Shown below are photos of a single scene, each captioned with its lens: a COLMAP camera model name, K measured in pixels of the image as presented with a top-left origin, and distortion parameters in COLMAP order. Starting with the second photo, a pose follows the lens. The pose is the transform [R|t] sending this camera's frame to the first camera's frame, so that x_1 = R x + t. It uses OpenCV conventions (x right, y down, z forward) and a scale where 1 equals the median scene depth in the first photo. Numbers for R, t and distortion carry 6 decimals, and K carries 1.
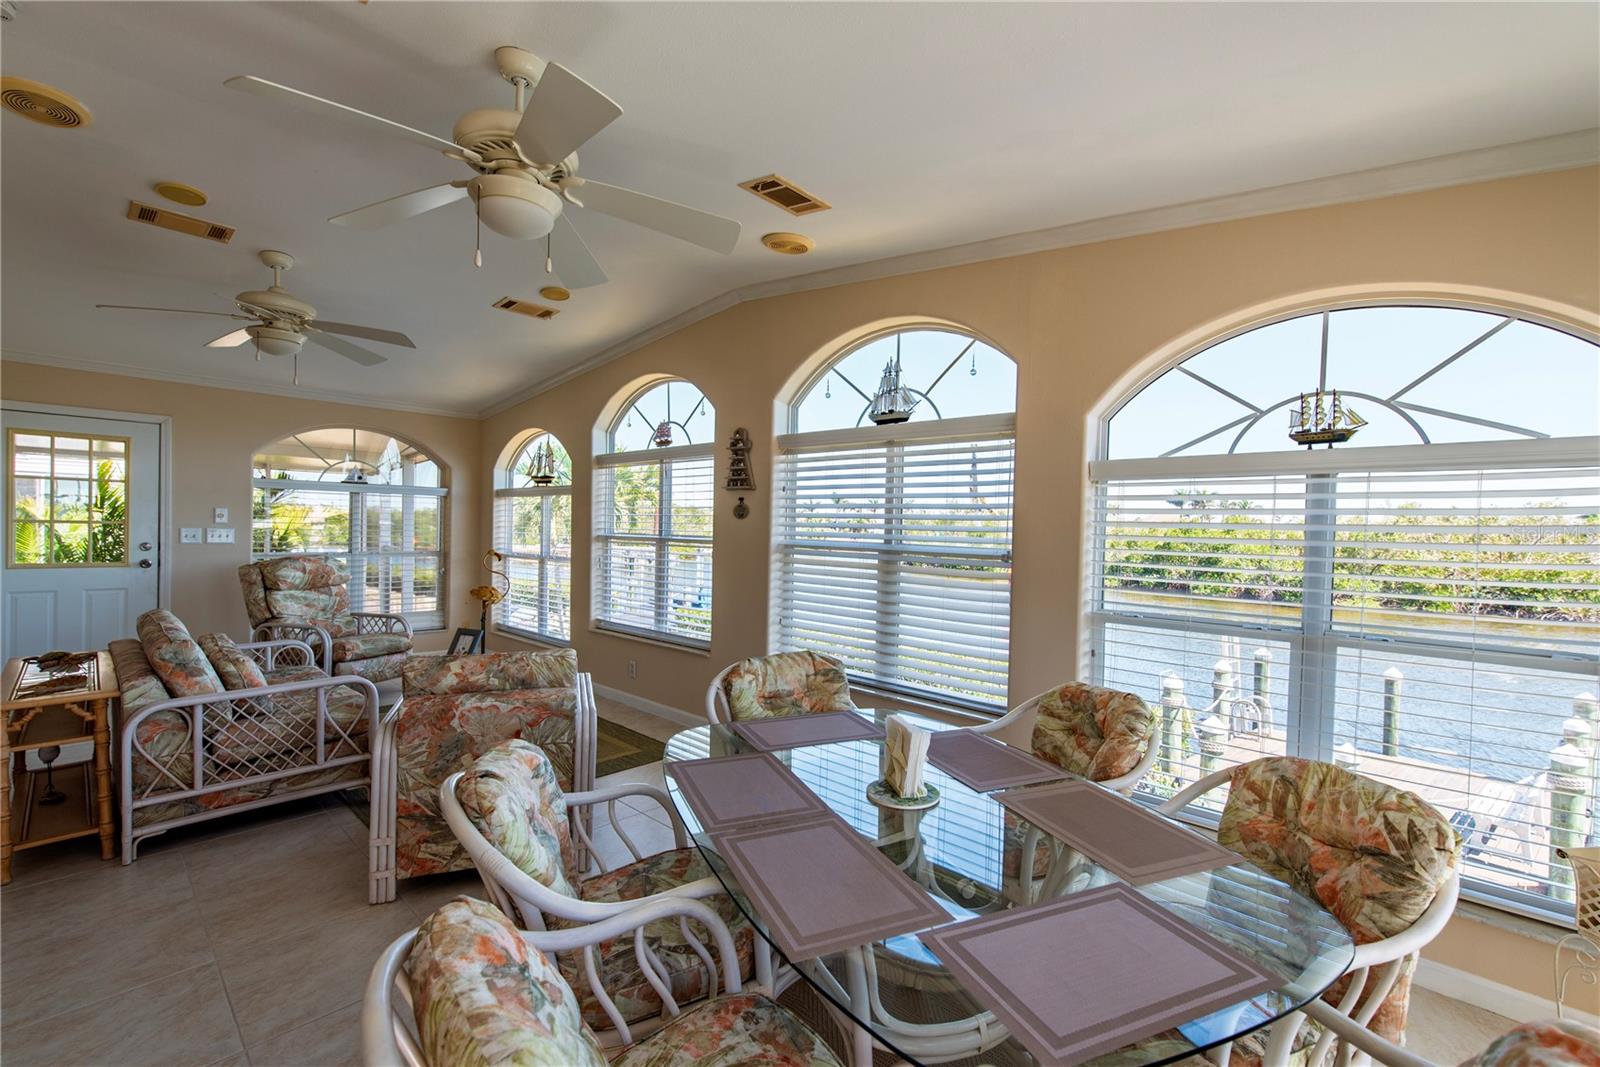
lens RADIAL K [[686.5, 0, 810.2], [0, 686.5, 530.8], [0, 0, 1]] dist [-0.000438, 0.000575]
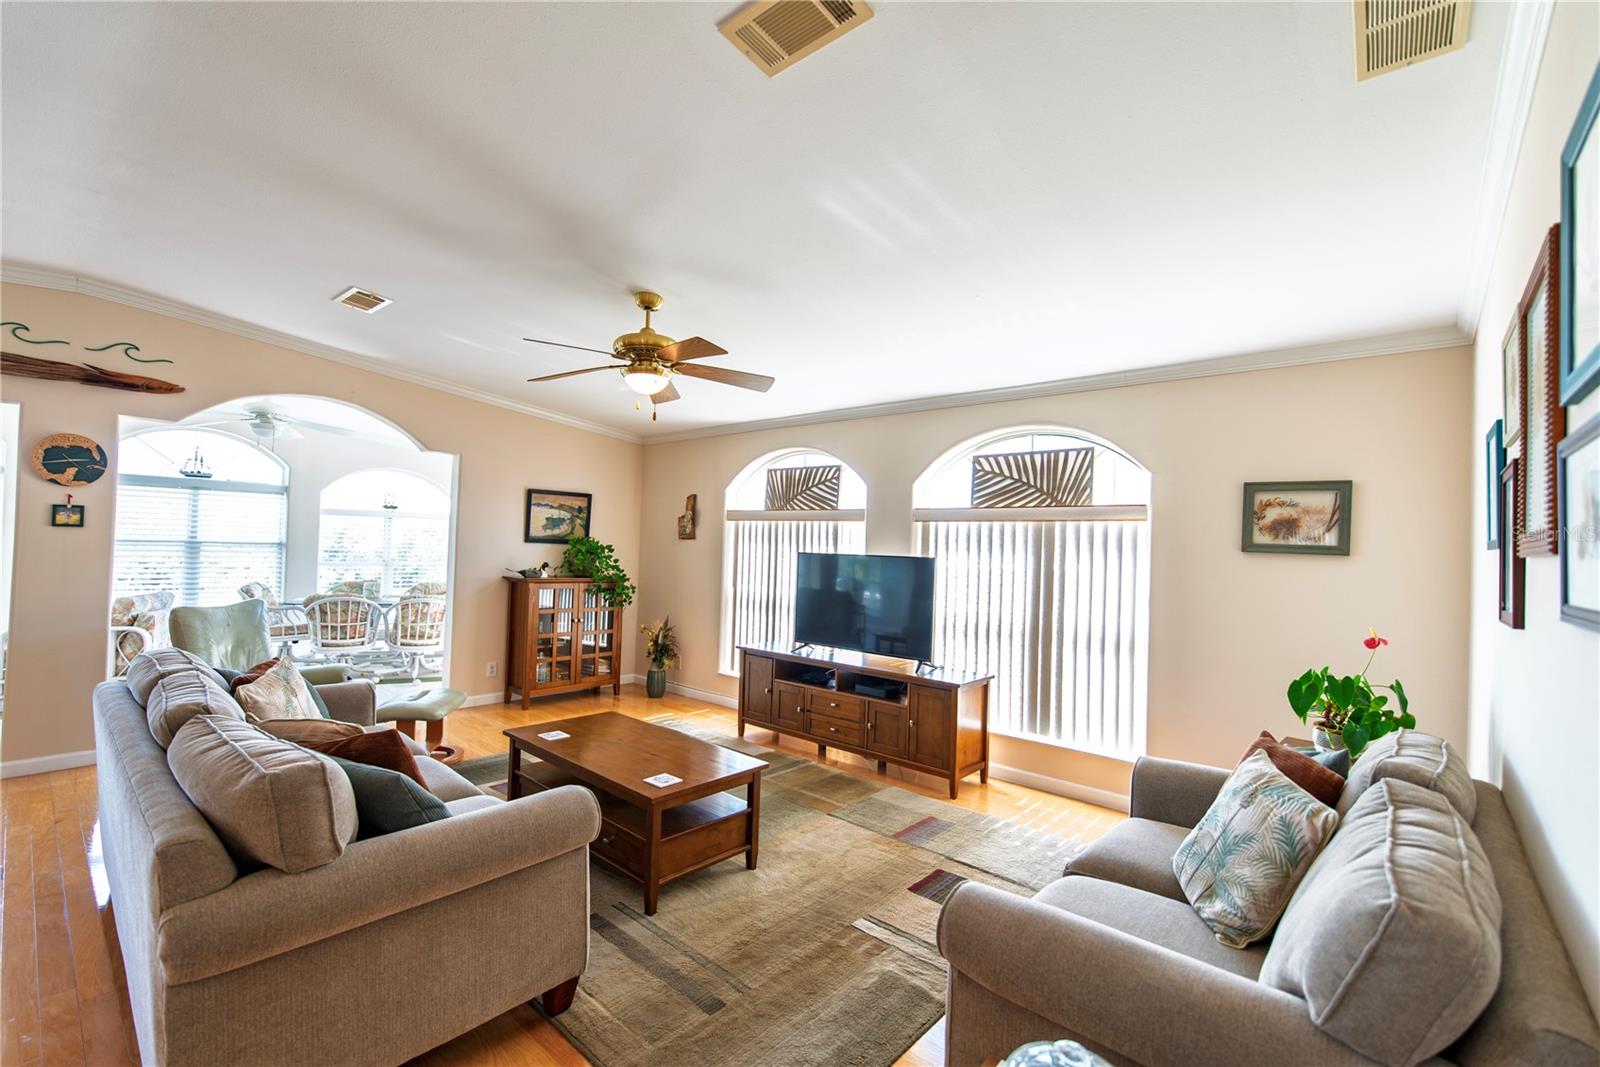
lens RADIAL K [[686.5, 0, 797.7], [0, 686.5, 527.7], [0, 0, 1]] dist [-0.000438, 0.000575]
pose [[-0.022764, 0.000666, 0.999741, -1.698761], [-0.021977, 0.999758, -0.001166, -0.042867], [-0.999499, -0.021998, -0.022743, -0.616610]]
